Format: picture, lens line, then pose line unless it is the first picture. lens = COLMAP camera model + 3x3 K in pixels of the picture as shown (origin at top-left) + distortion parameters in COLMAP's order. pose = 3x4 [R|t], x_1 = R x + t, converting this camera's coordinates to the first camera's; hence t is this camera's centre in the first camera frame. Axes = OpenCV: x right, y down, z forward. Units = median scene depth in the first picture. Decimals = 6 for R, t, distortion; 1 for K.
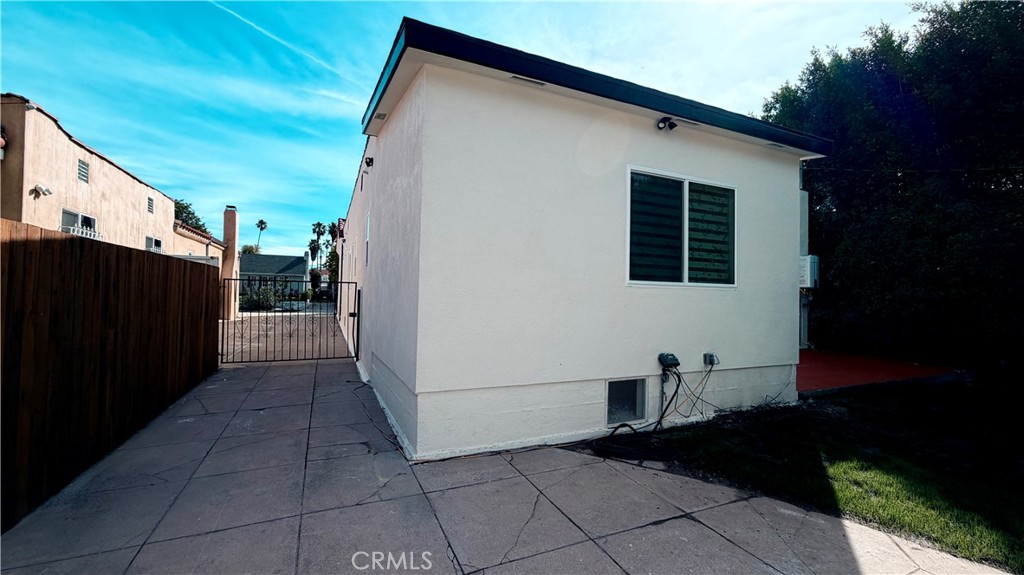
lens RADIAL K [[423.6, 0, 510.2], [0, 423.6, 287.9], [0, 0, 1]] dist [0.000821, -0.000020]
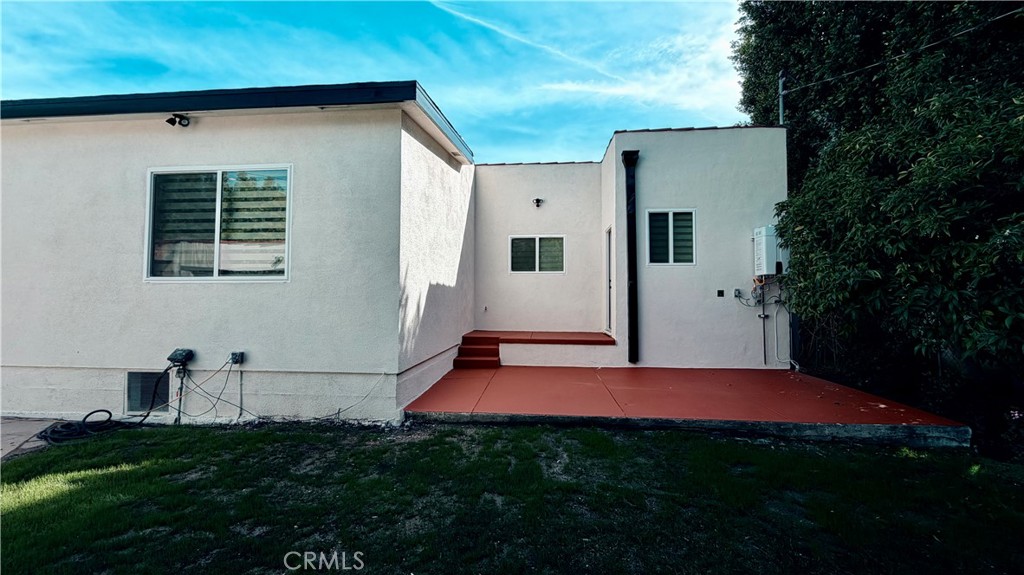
lens RADIAL K [[421.2, 0, 508.3], [0, 421.2, 287.3], [0, 0, 1]] dist [0.002010, 0.000034]
pose [[0.861740, -0.035678, -0.506093, 1.489183], [0.025576, 0.999311, -0.026899, 0.055343], [0.506704, 0.010236, 0.862059, 0.517311]]
